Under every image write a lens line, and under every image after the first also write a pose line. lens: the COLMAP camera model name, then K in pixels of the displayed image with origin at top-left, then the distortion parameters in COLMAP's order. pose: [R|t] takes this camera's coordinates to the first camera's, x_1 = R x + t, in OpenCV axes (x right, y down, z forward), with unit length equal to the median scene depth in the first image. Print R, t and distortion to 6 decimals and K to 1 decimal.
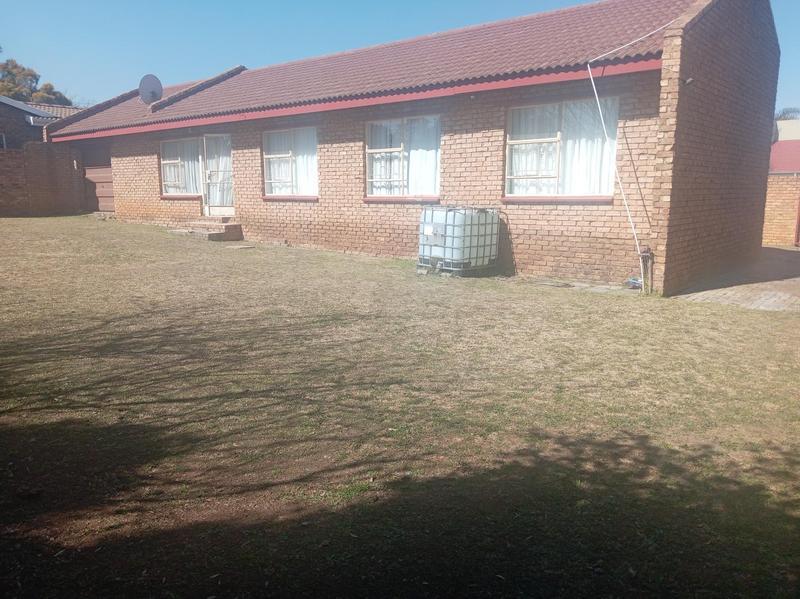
lens RADIAL K [[624.4, 0, 398.5], [0, 624.4, 301.5], [0, 0, 1]] dist [0.009590, -0.000748]
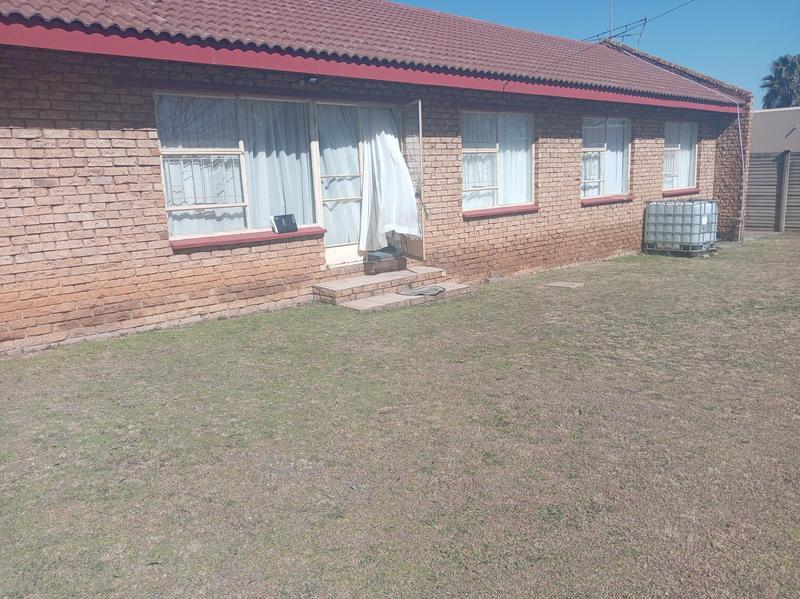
lens RADIAL K [[624.4, 0, 399.0], [0, 624.4, 297.4], [0, 0, 1]] dist [0.009590, -0.000748]
pose [[0.135539, -0.172461, 0.975647, -0.958959], [0.235718, 0.962071, 0.137315, -0.210583], [-0.962323, 0.211366, 0.171050, 1.089796]]
